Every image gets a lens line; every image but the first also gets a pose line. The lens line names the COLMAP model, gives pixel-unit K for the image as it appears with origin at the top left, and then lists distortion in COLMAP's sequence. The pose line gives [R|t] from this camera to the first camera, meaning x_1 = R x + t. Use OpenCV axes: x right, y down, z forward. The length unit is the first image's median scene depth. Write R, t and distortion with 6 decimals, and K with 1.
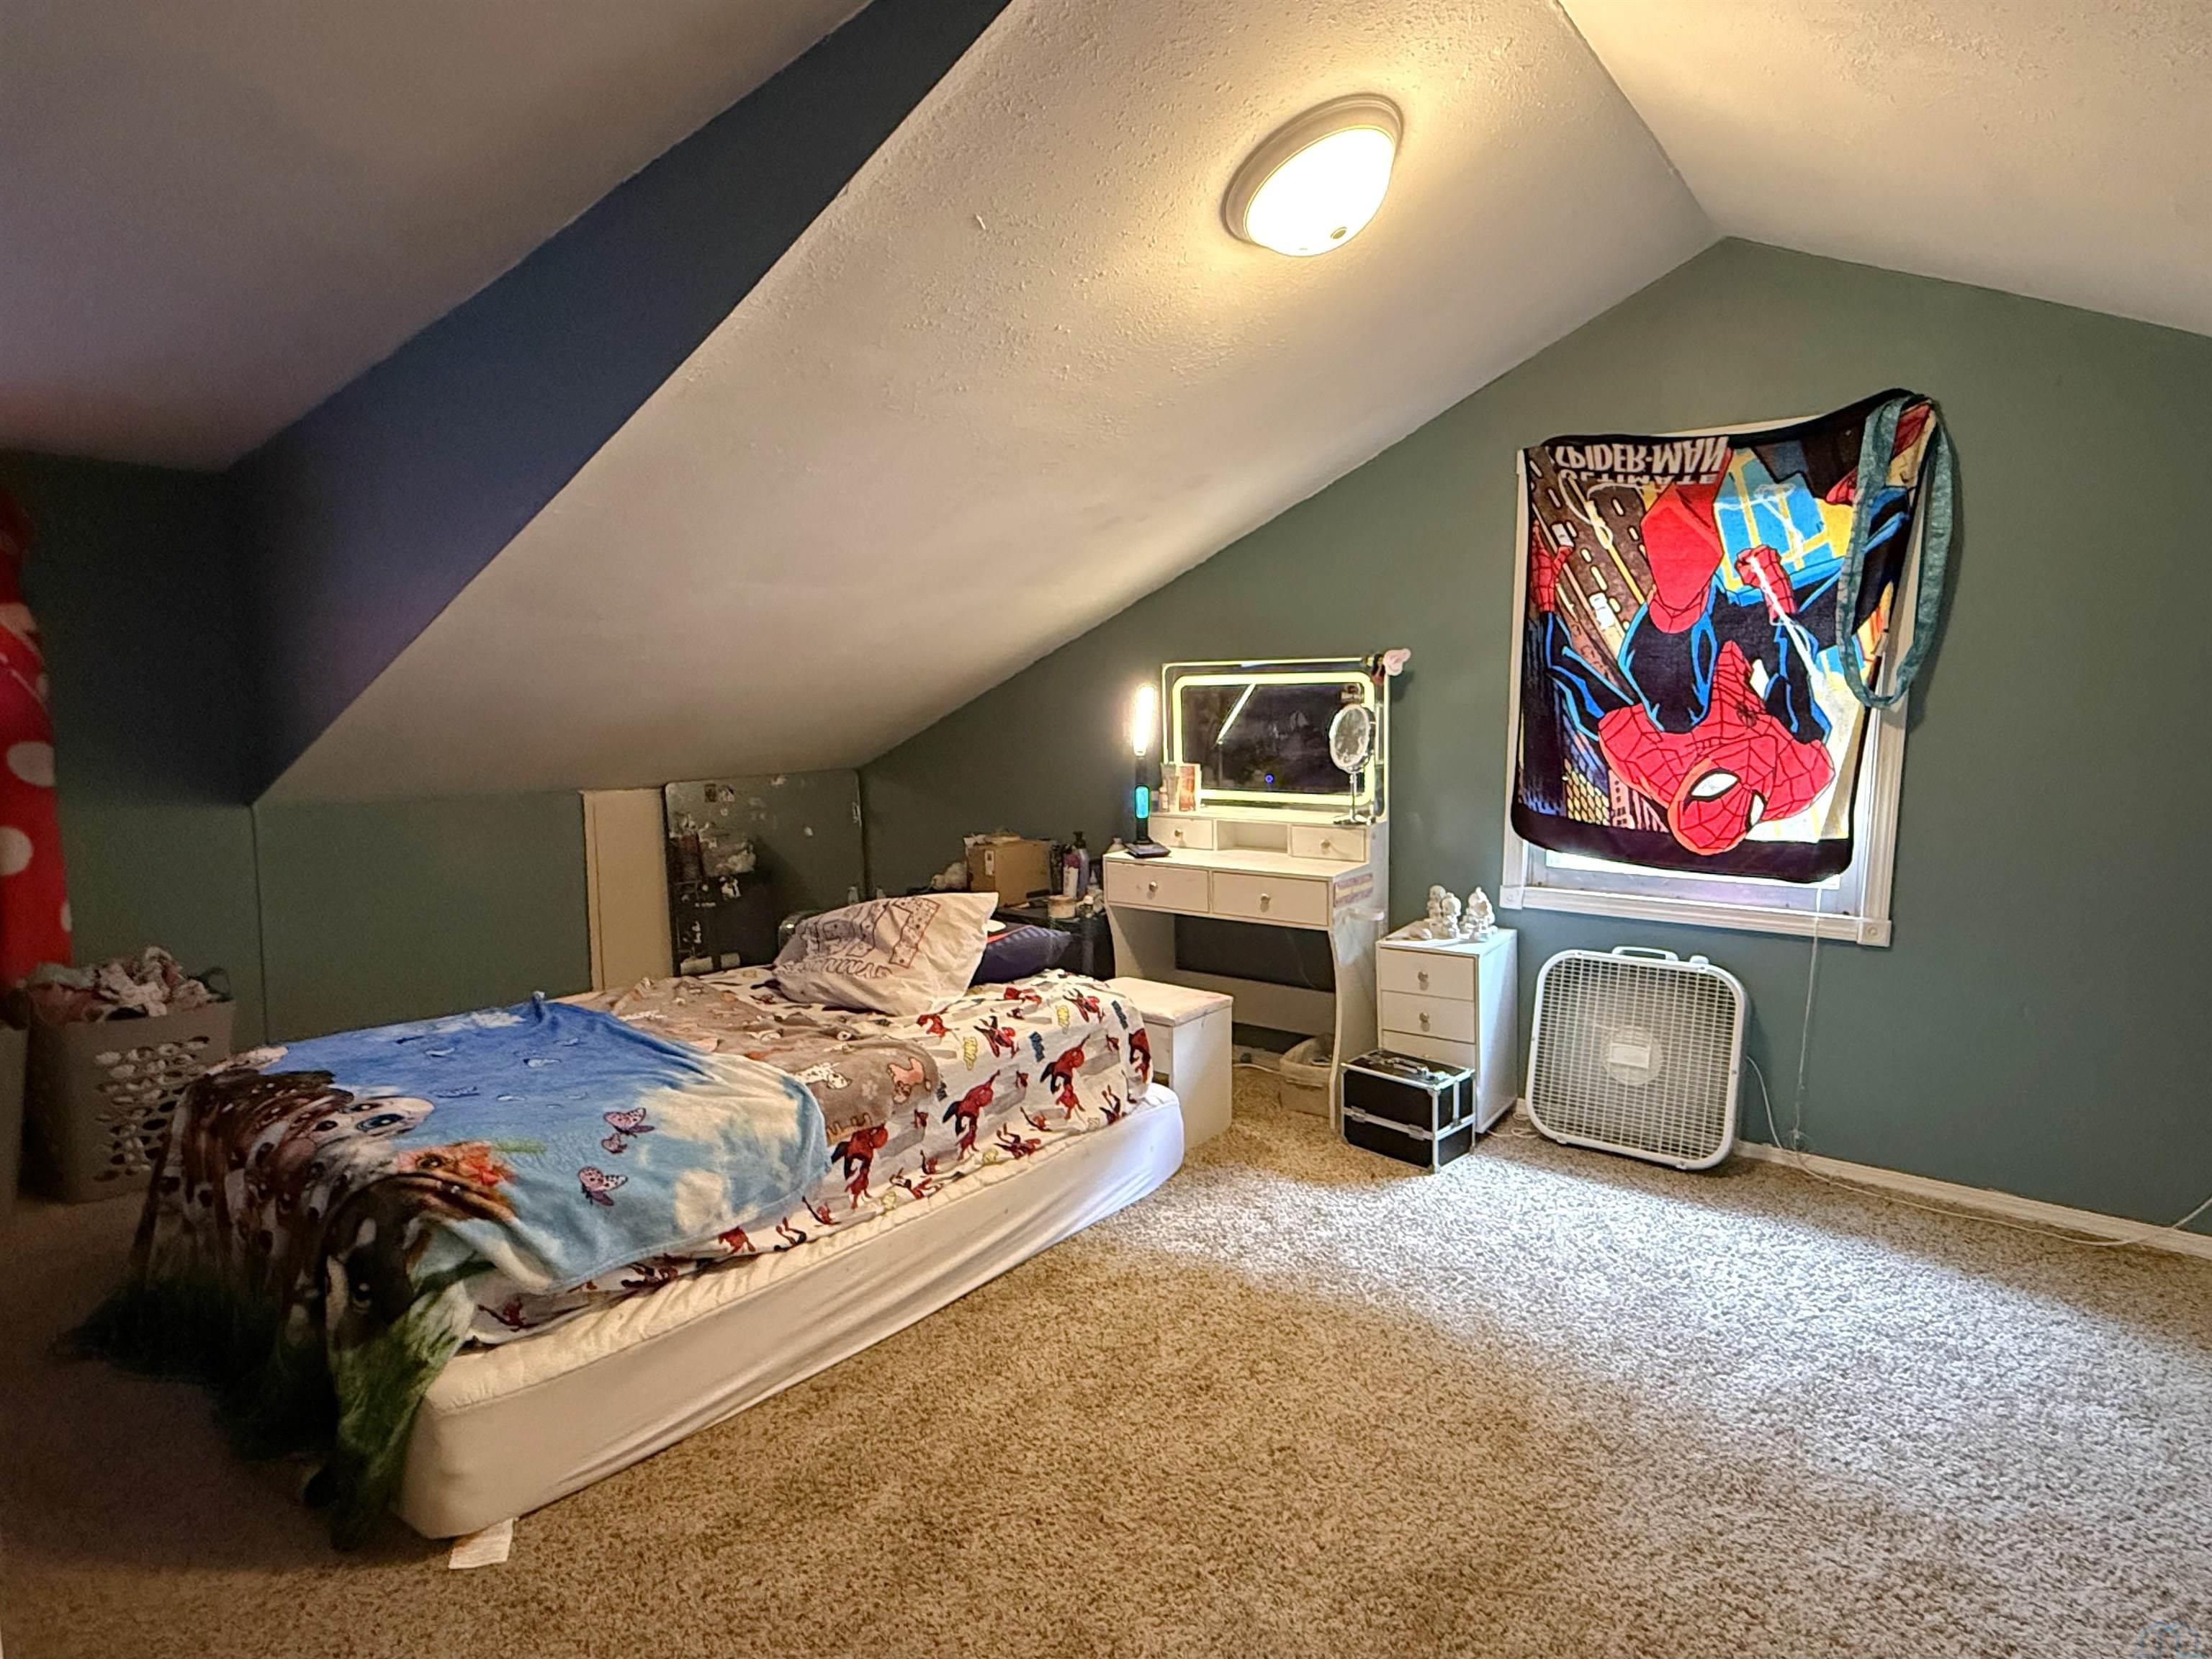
lens RADIAL K [[1193.3, 0, 1103.1], [0, 1193.3, 826.7], [0, 0, 1]] dist [-0.002581, -0.000982]
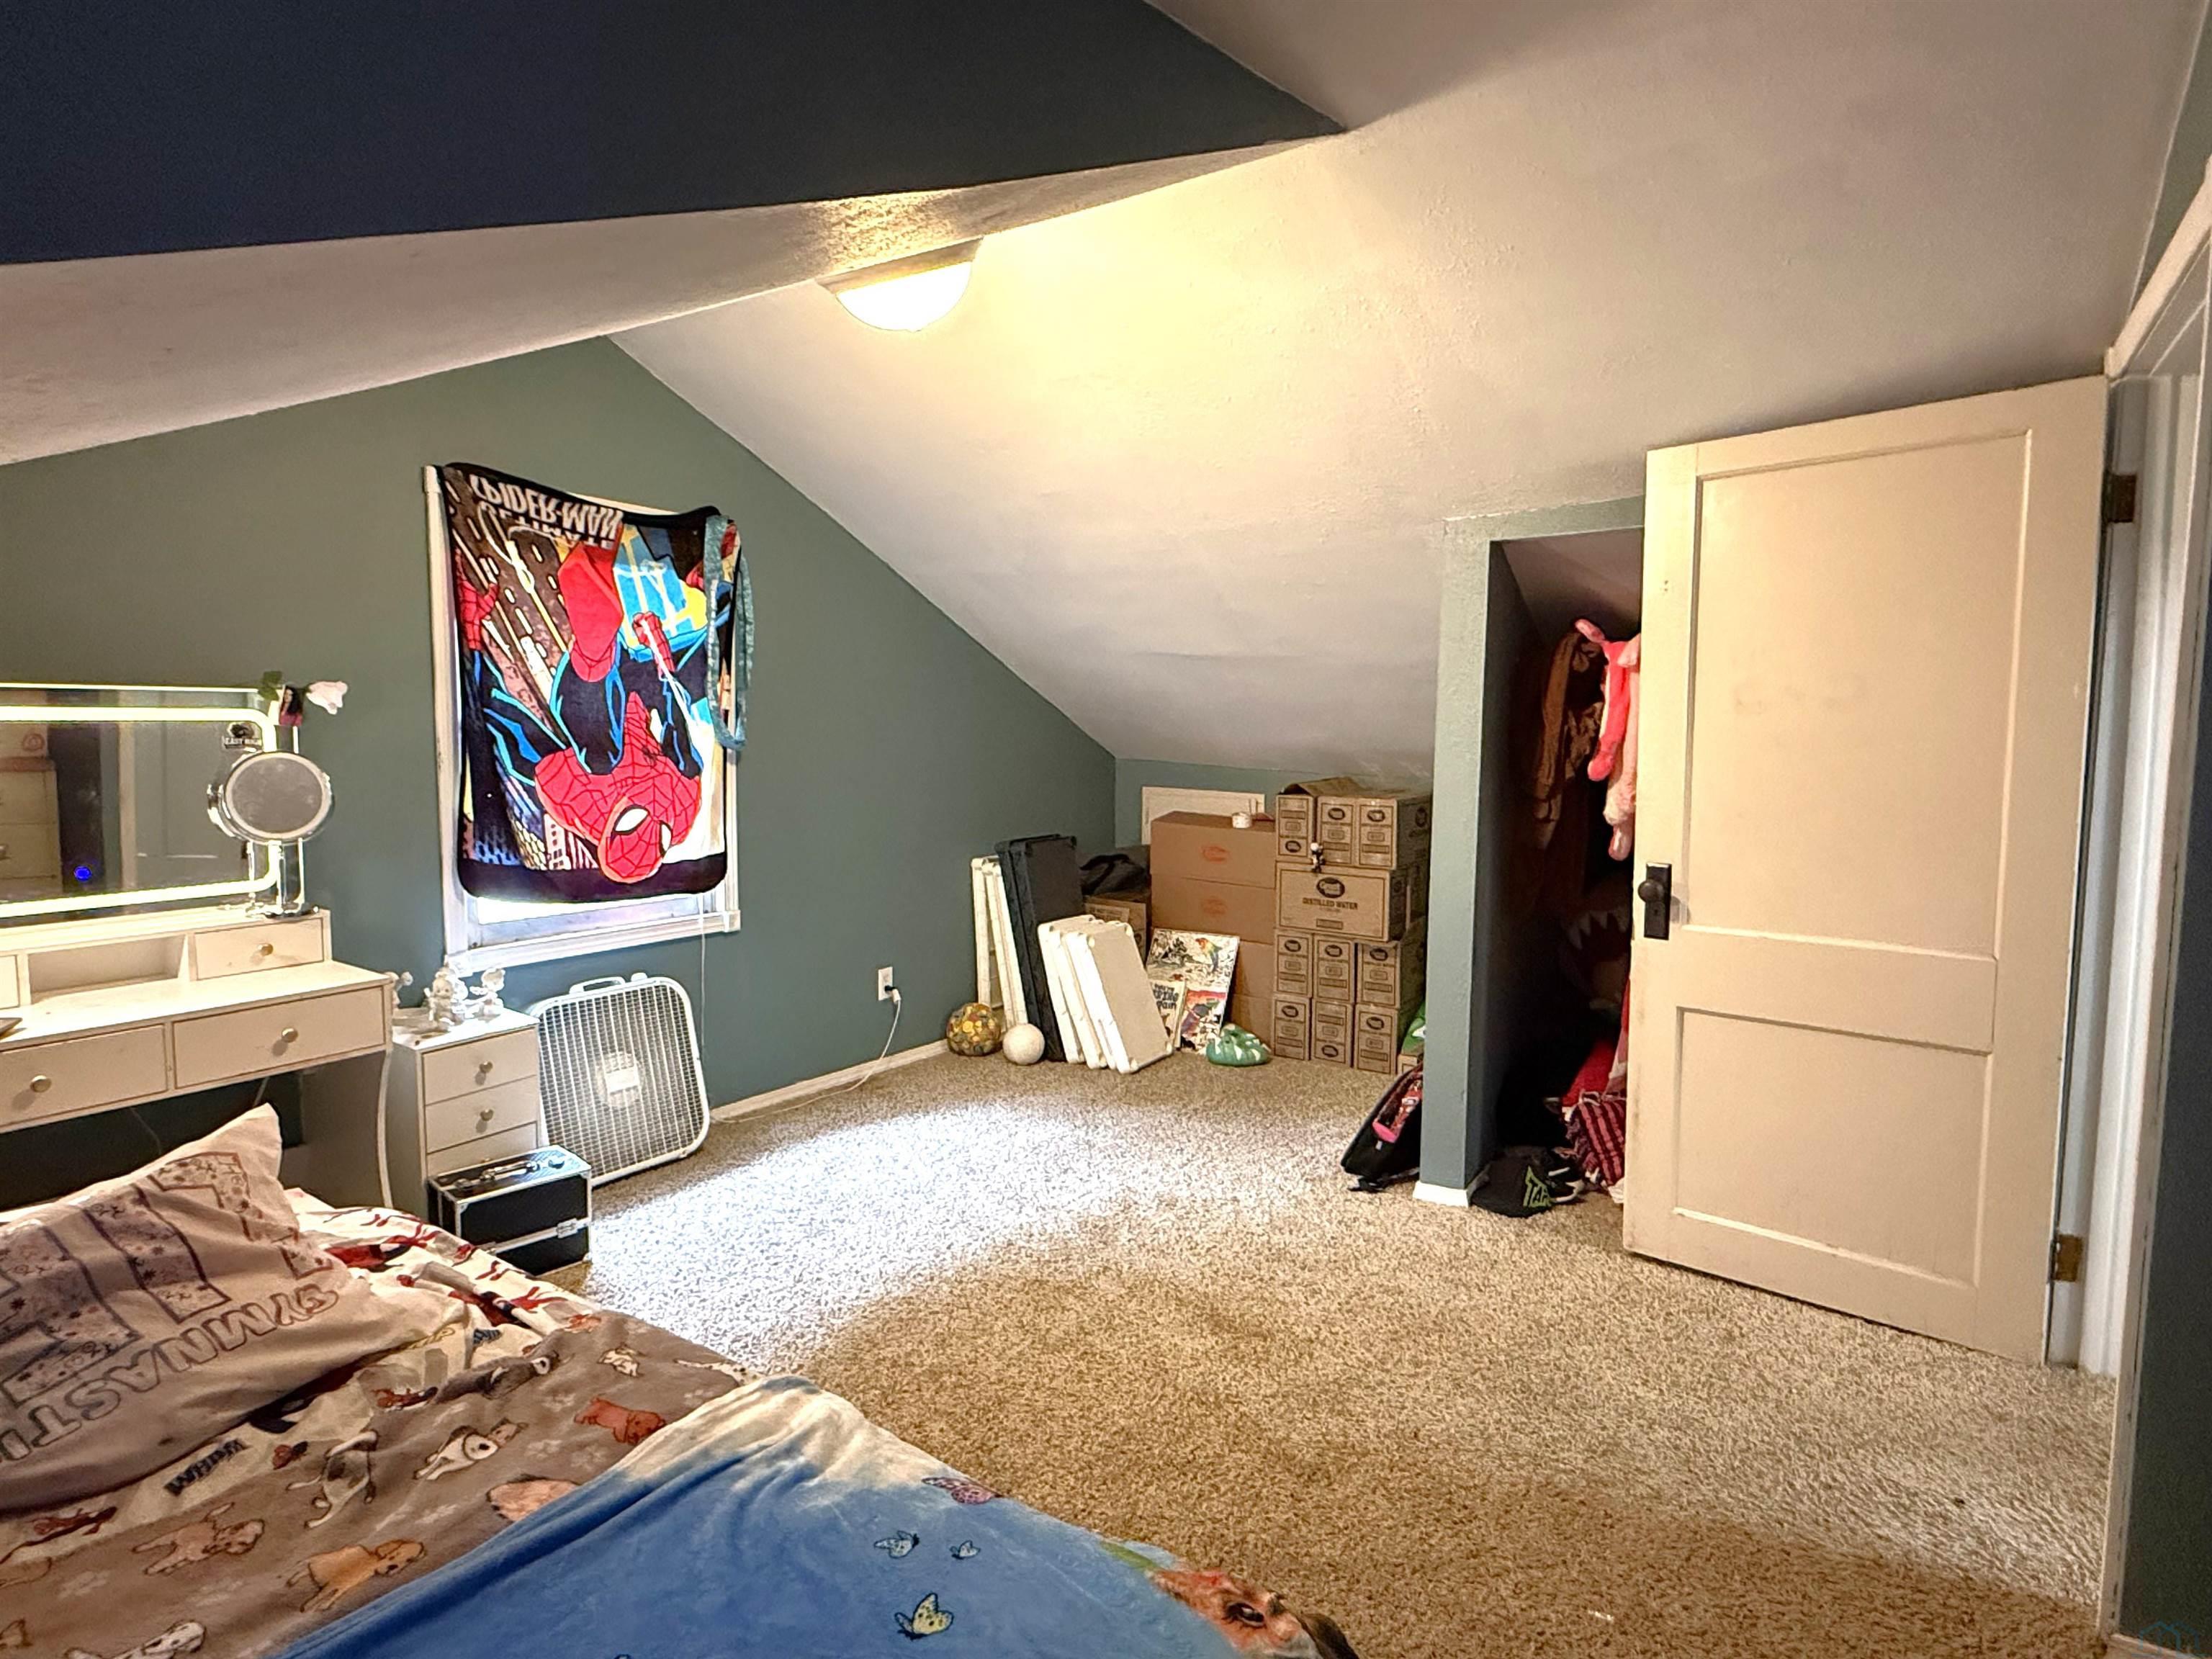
lens RADIAL K [[1193.3, 0, 1109.1], [0, 1193.3, 834.0], [0, 0, 1]] dist [-0.002581, -0.000982]
pose [[-0.055767, -0.079403, 0.995281, -0.622586], [0.108300, 0.990470, 0.085087, -0.067630], [-0.992553, 0.112534, -0.046636, 0.602622]]
